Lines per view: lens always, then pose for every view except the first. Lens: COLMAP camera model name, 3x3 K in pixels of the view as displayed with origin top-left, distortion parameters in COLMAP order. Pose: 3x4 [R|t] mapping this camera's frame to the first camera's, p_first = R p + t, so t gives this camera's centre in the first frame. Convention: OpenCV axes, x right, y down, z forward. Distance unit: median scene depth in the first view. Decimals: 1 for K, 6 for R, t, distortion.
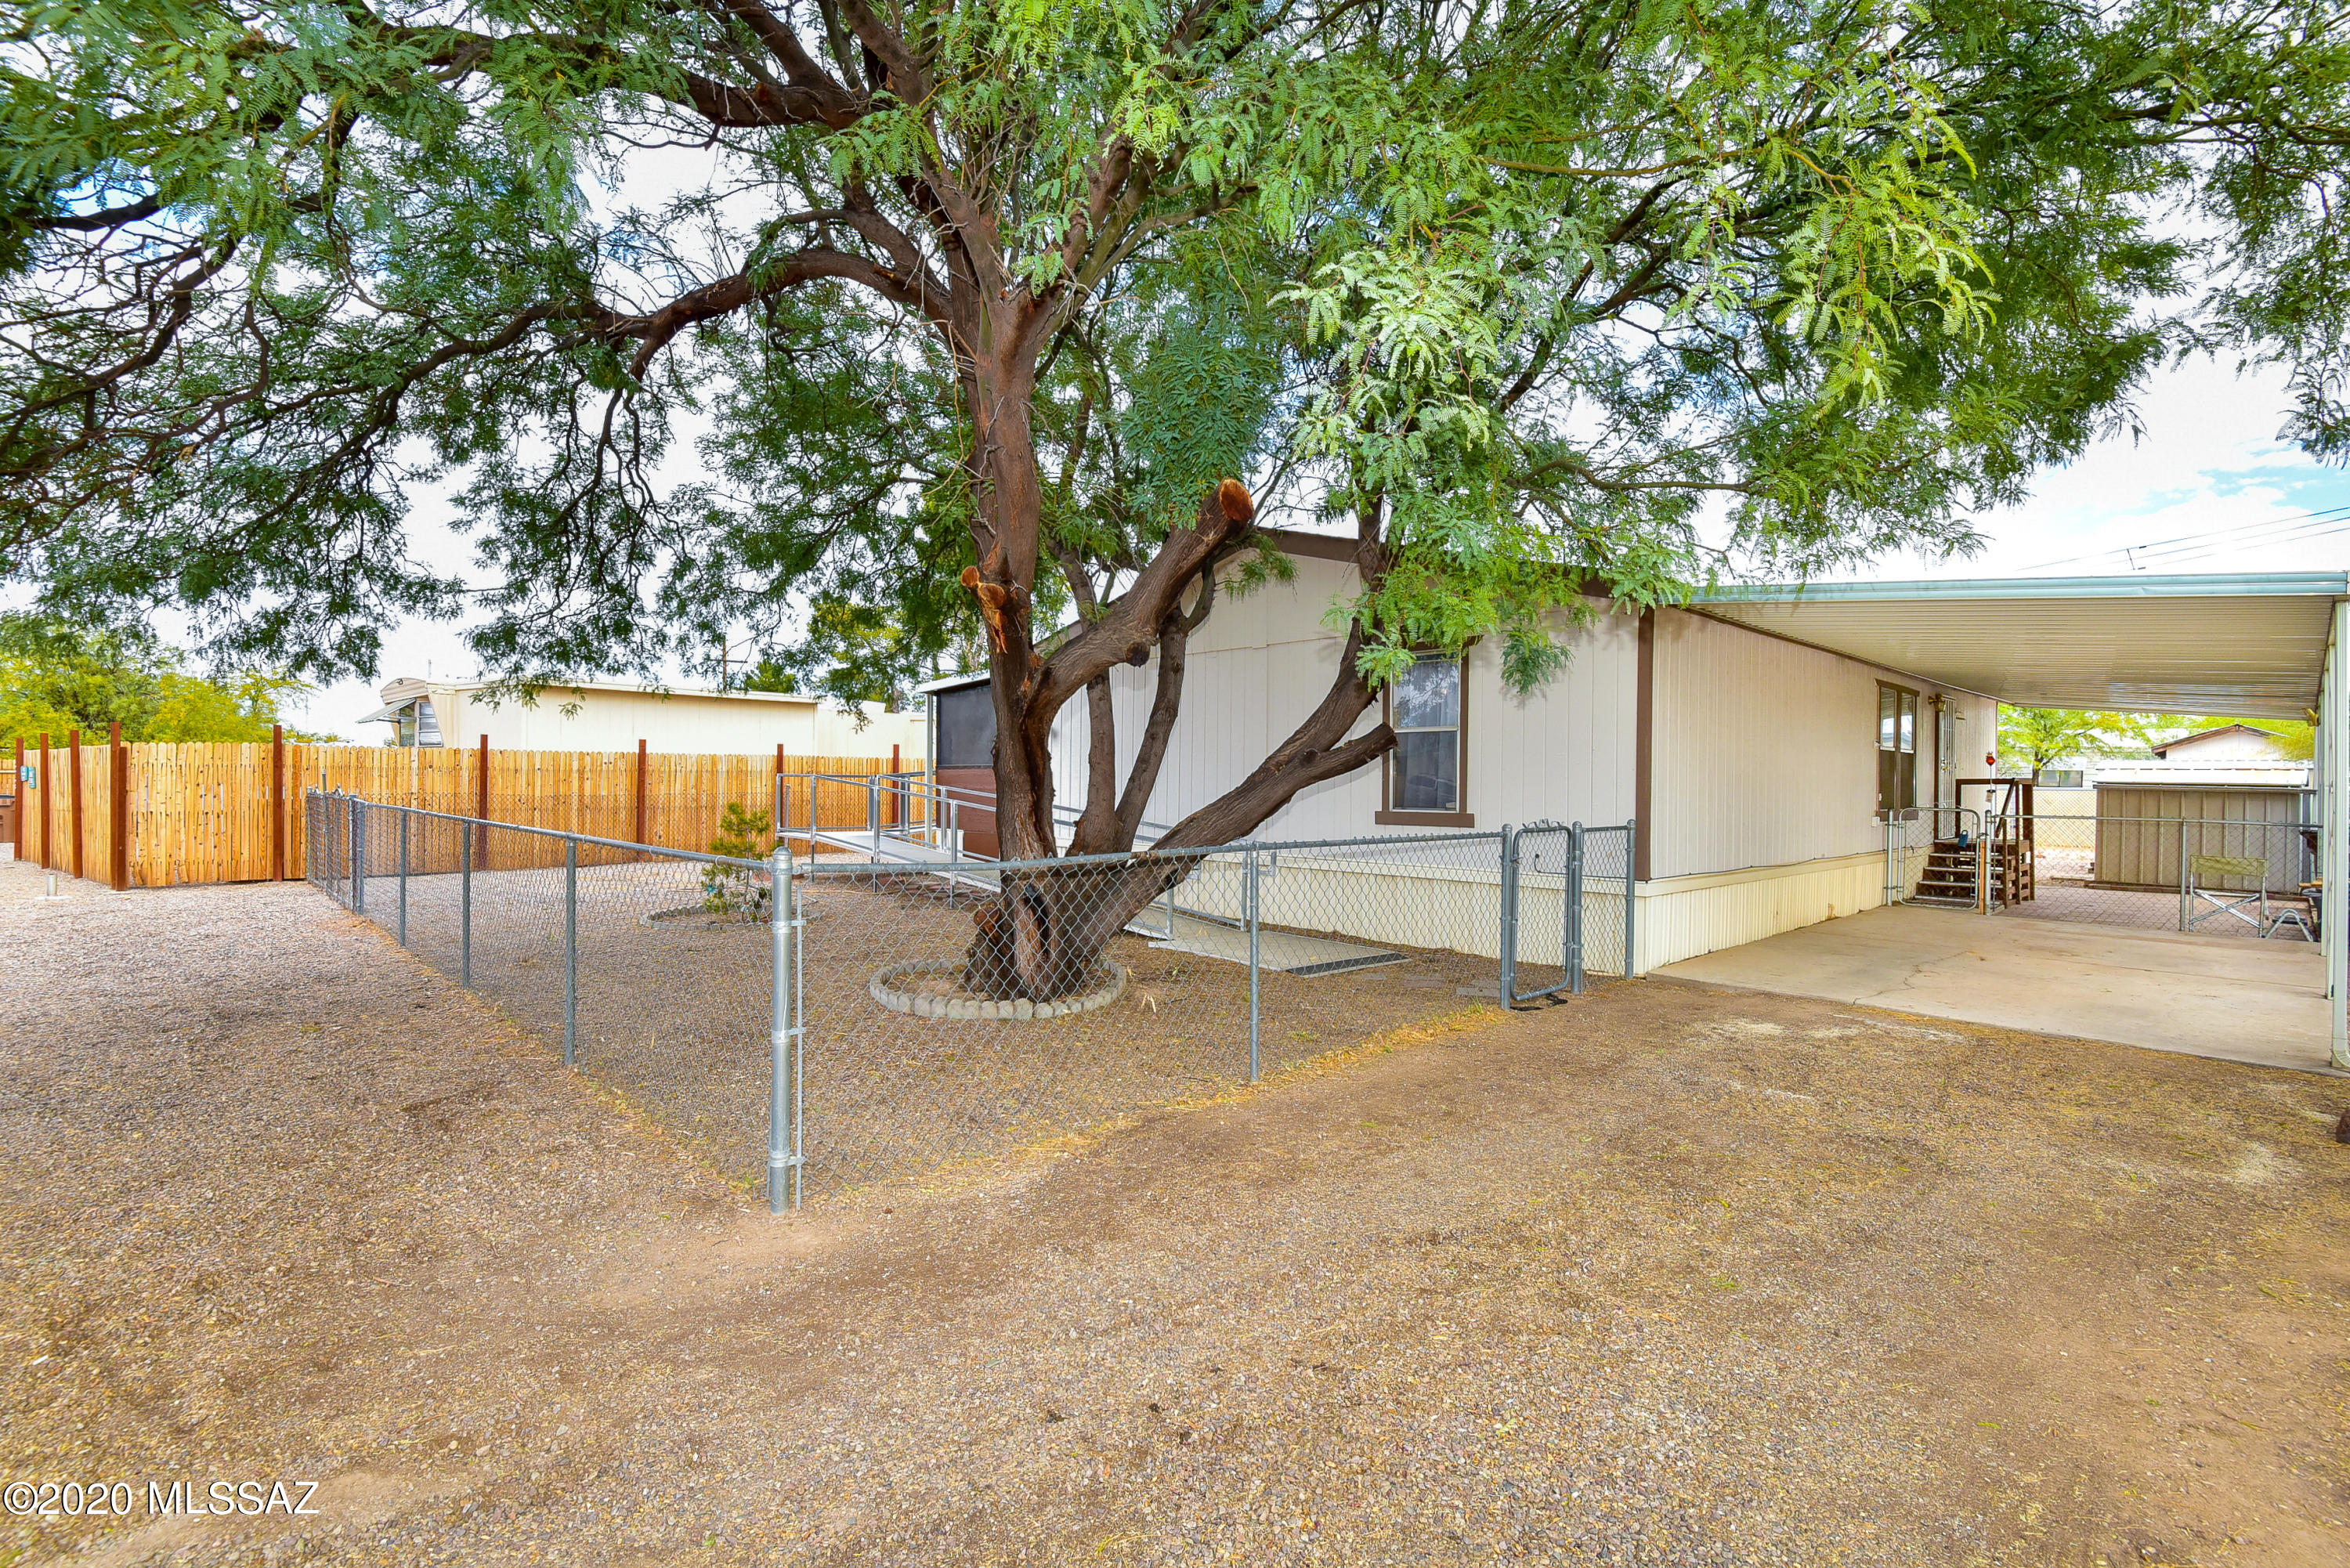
lens RADIAL K [[1104.2, 0, 1177.5], [0, 1104.2, 787.9], [0, 0, 1]] dist [-0.001689, -0.009655]
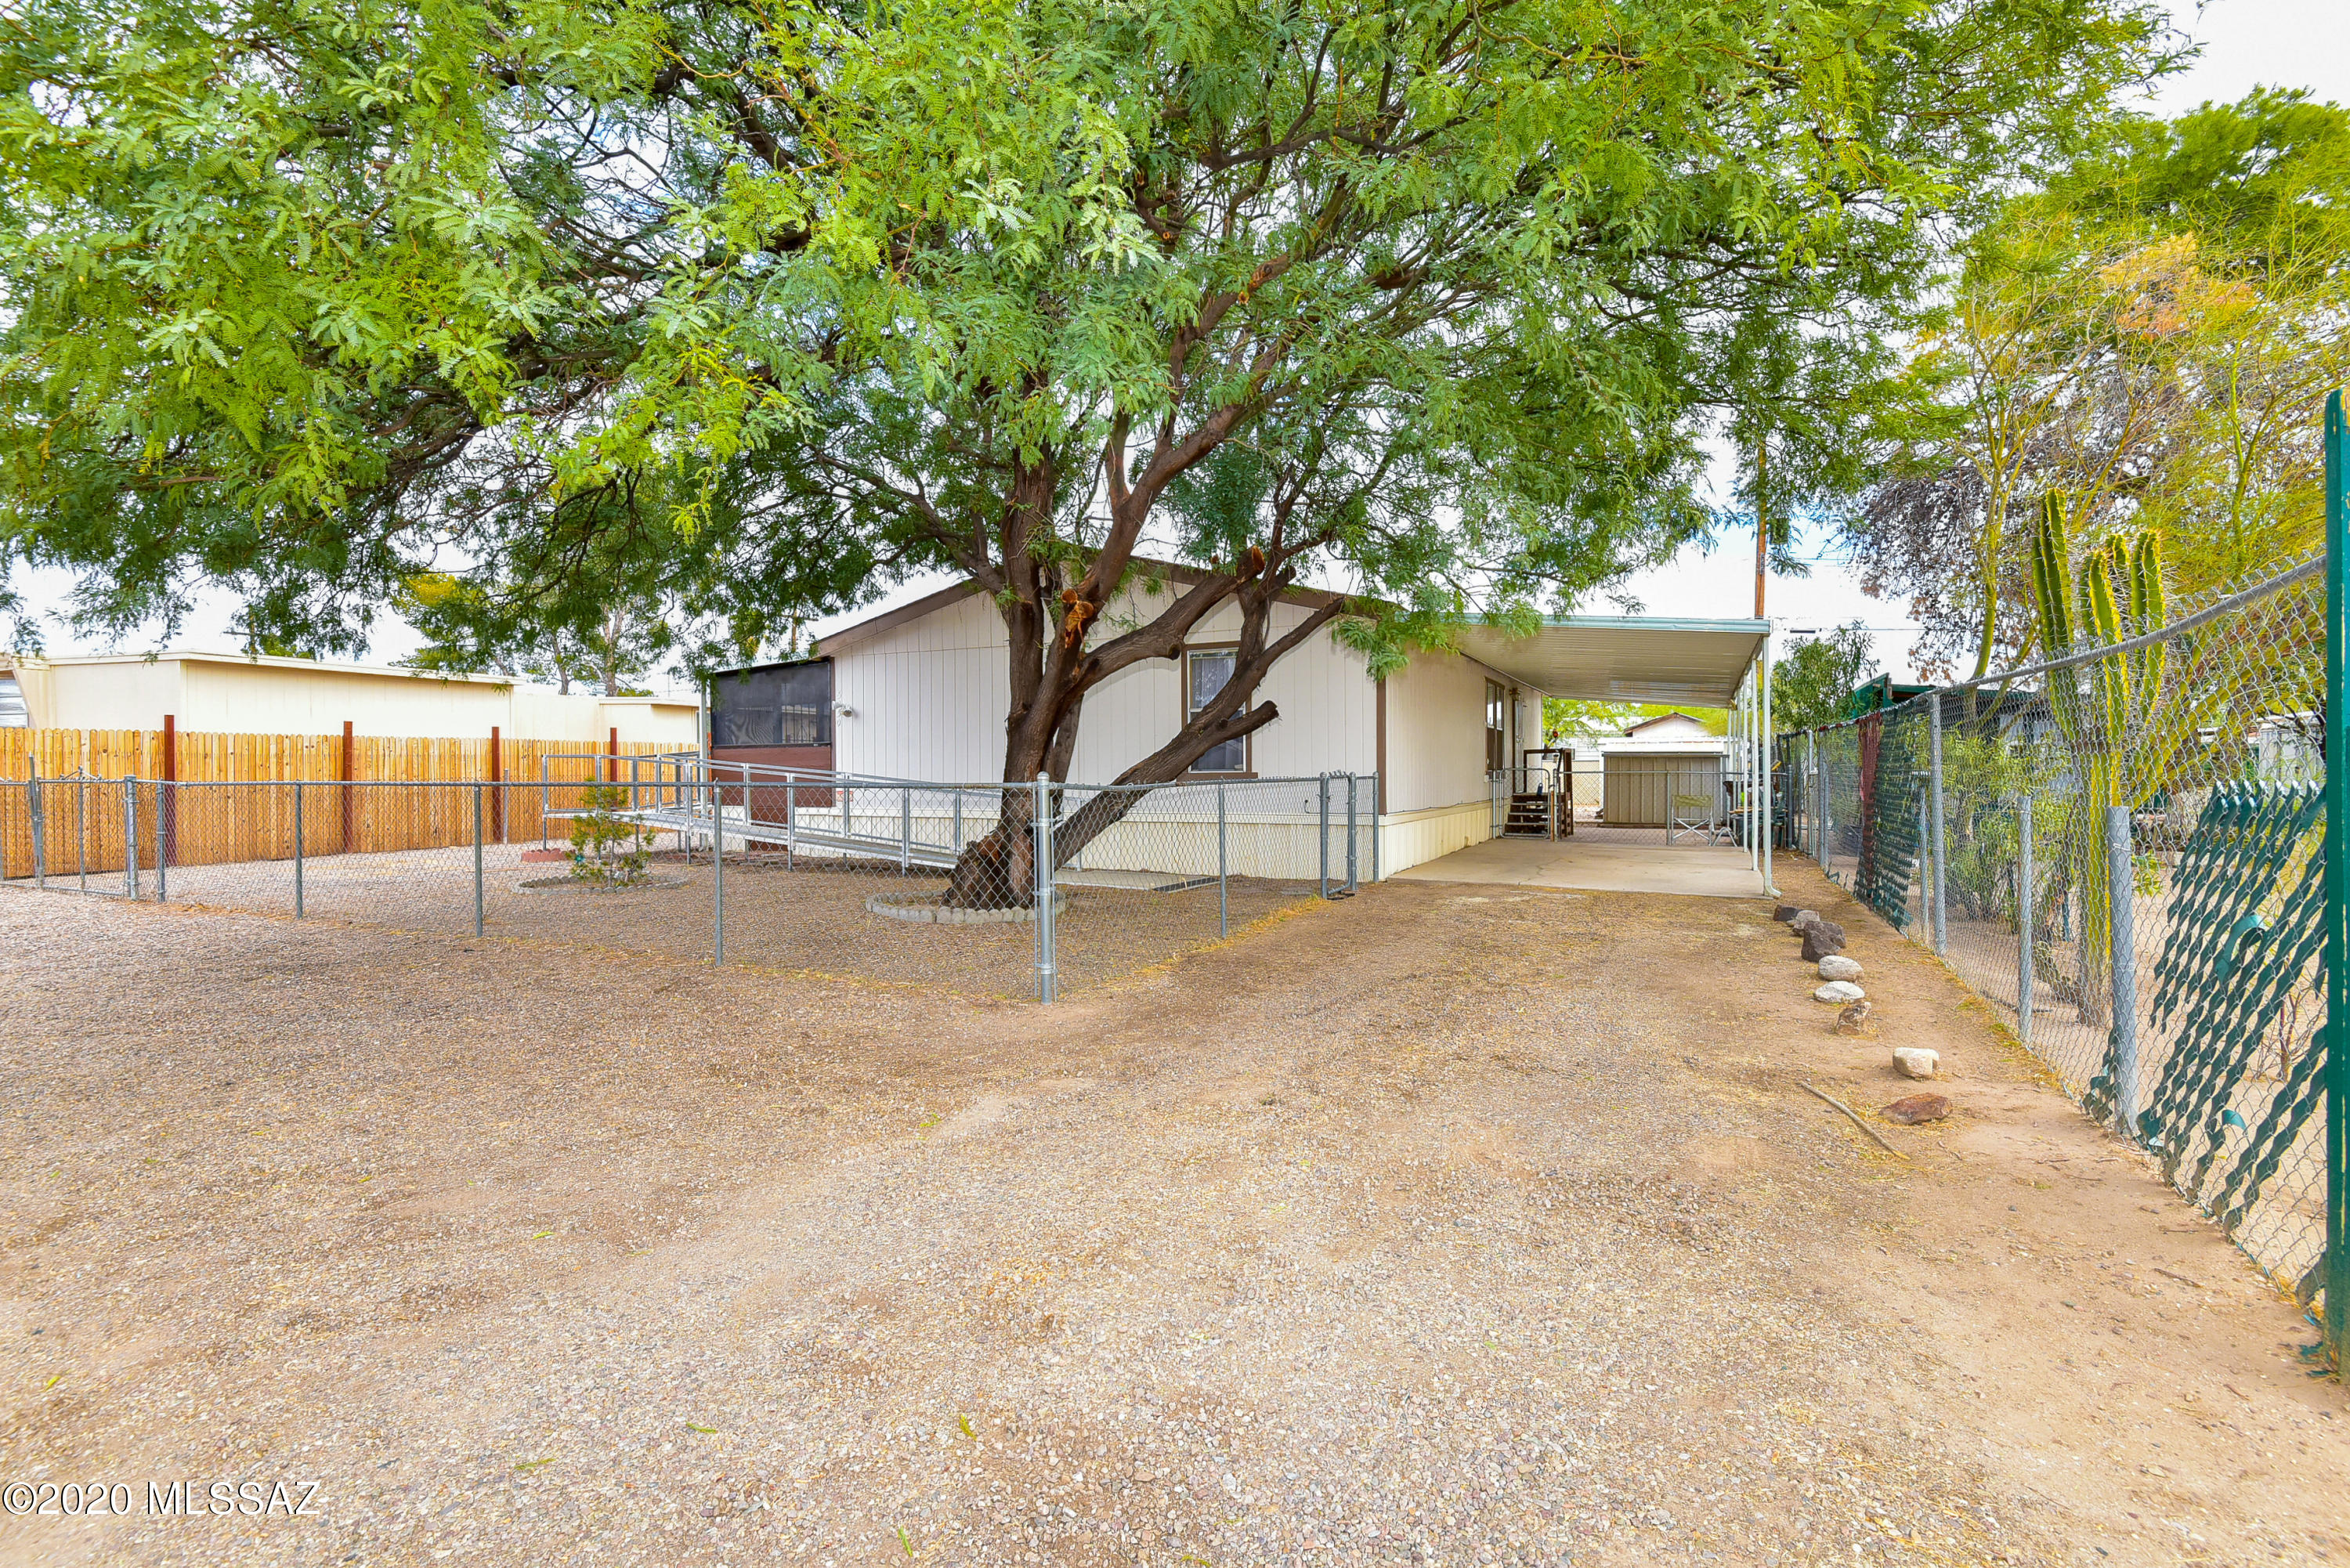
lens RADIAL K [[1104.2, 0, 1177.5], [0, 1104.2, 787.9], [0, 0, 1]] dist [-0.001689, -0.009655]
pose [[0.935620, -0.020565, 0.352409, -0.191351], [0.017420, 0.999775, 0.012094, 0.015939], [-0.352579, -0.005177, 0.935768, -0.142762]]
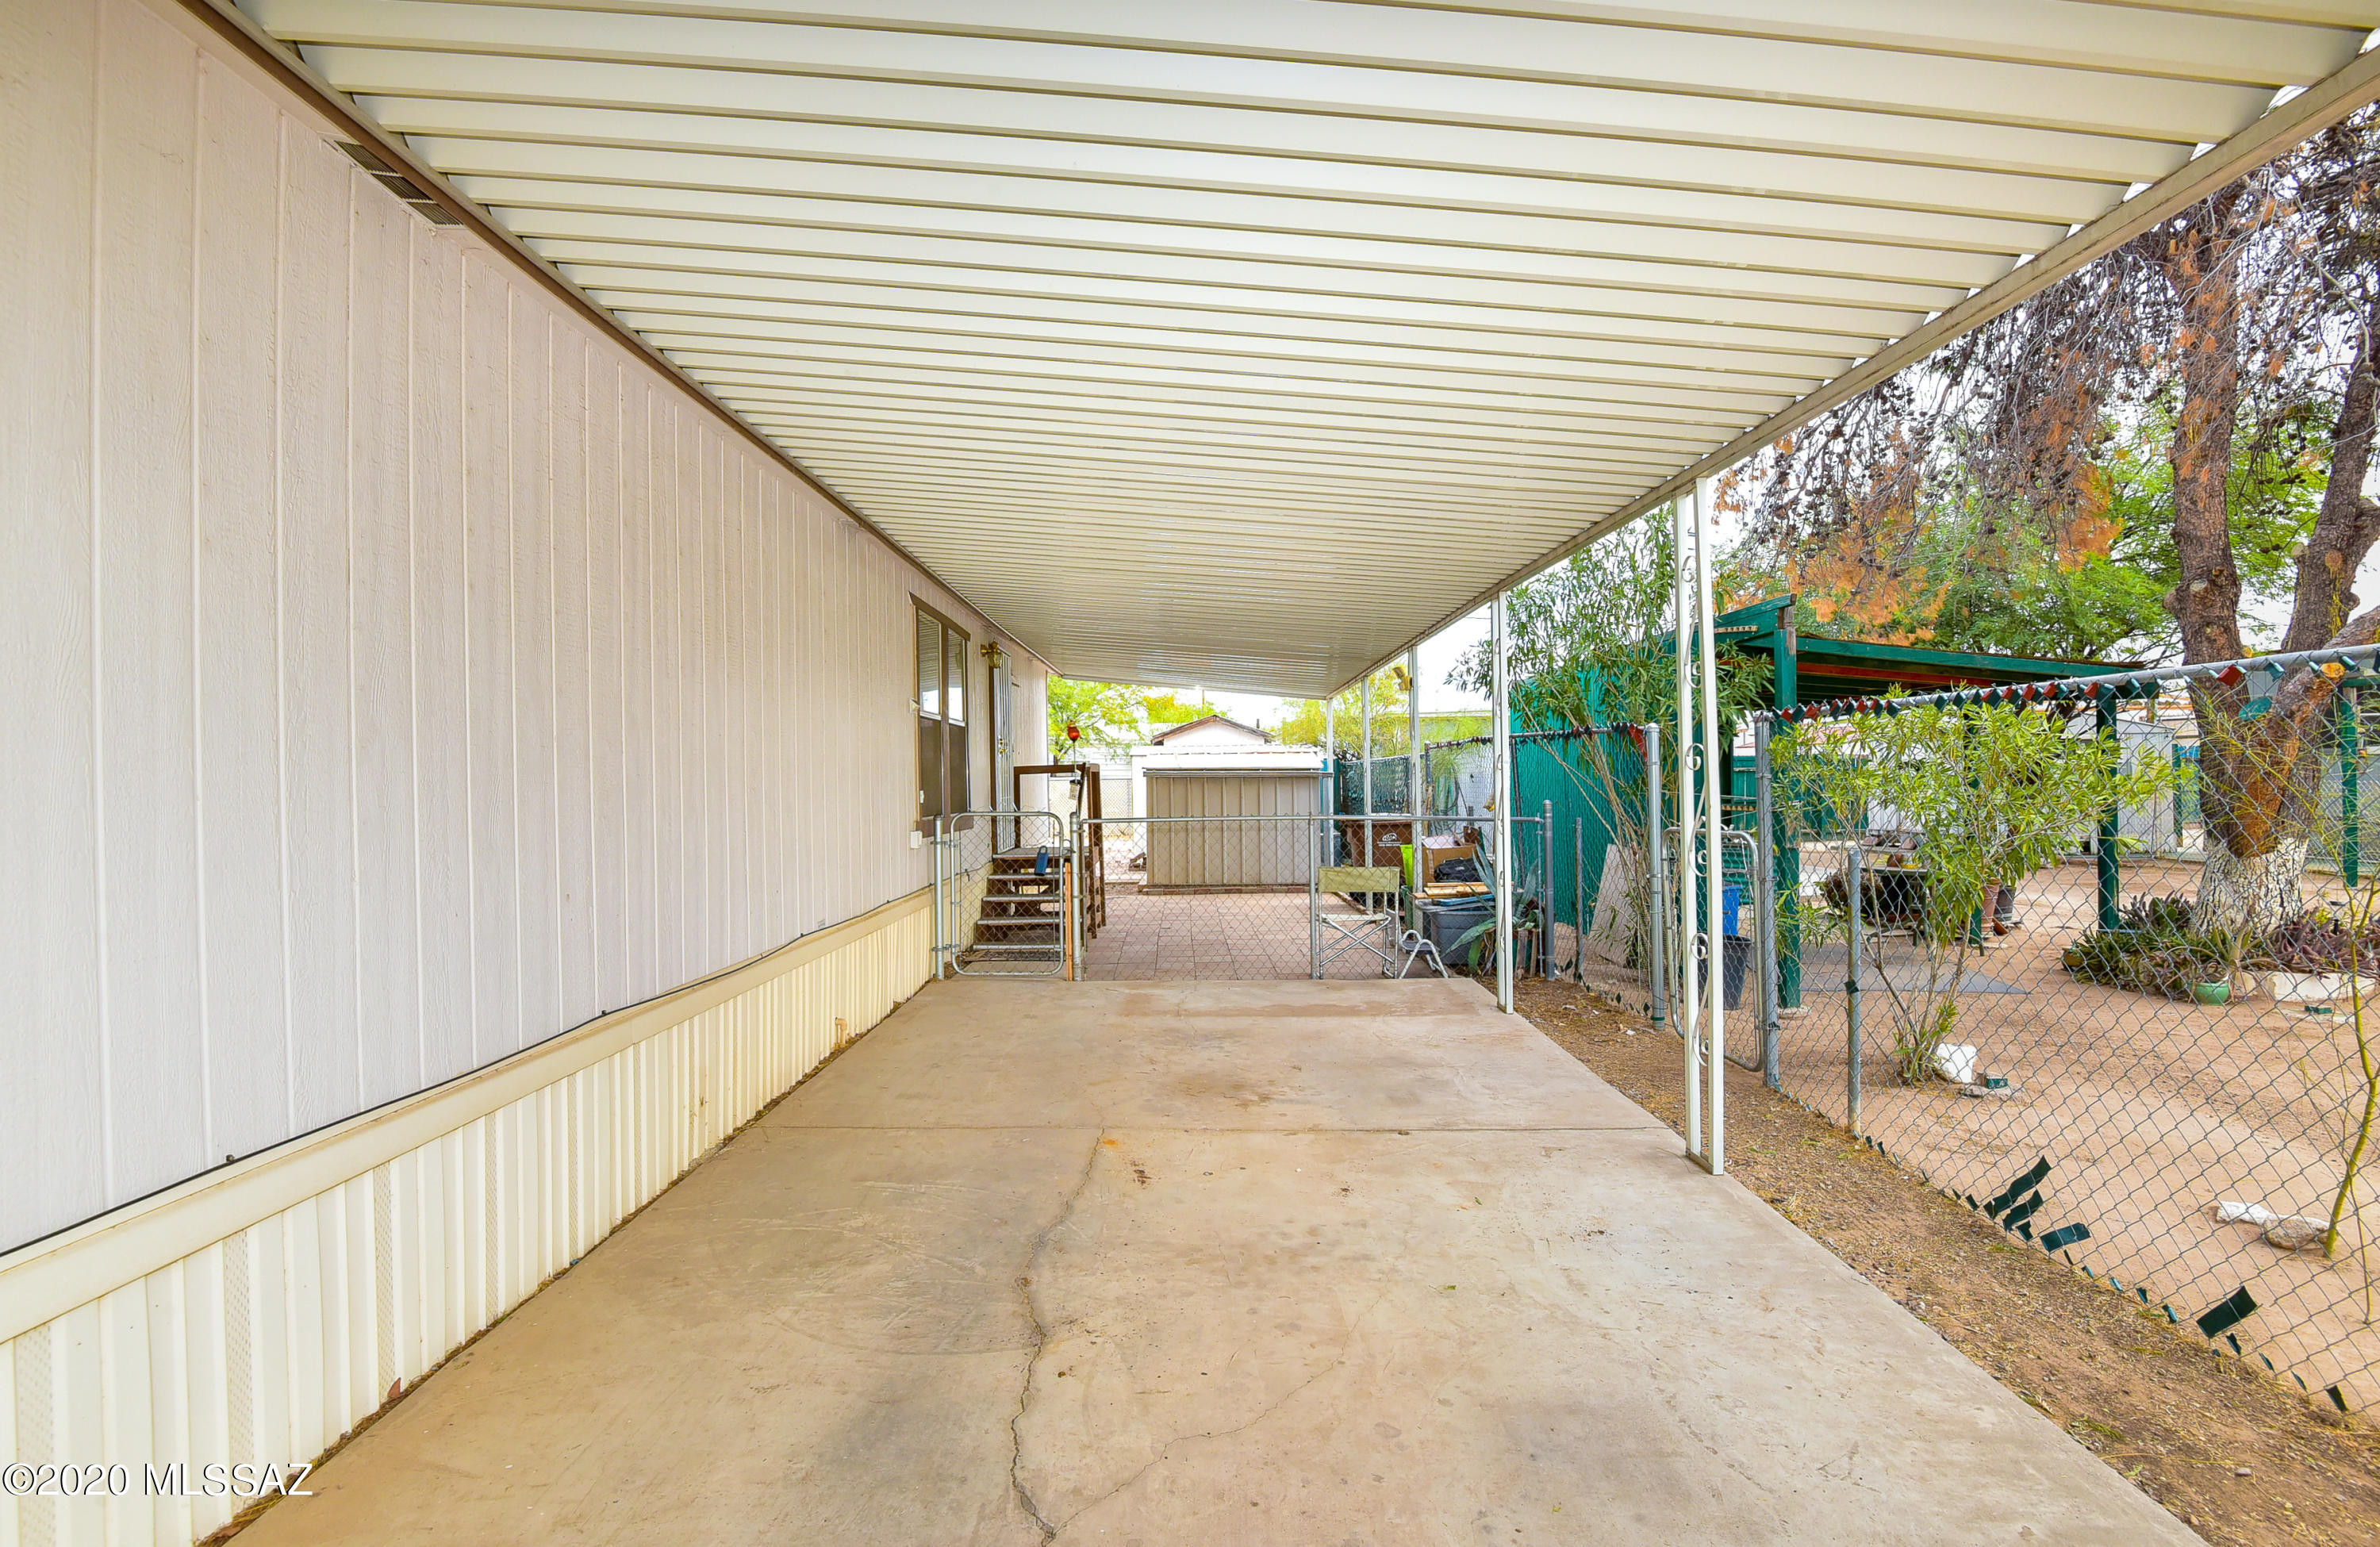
lens RADIAL K [[1113.7, 0, 1191.8], [0, 1113.7, 779.0], [0, 0, 1]] dist [-0.022454, -0.000363]
pose [[0.694090, -0.021544, 0.719566, 0.276843], [0.027184, 0.999624, 0.003708, 0.000618], [-0.719375, 0.016987, 0.694414, 0.431085]]
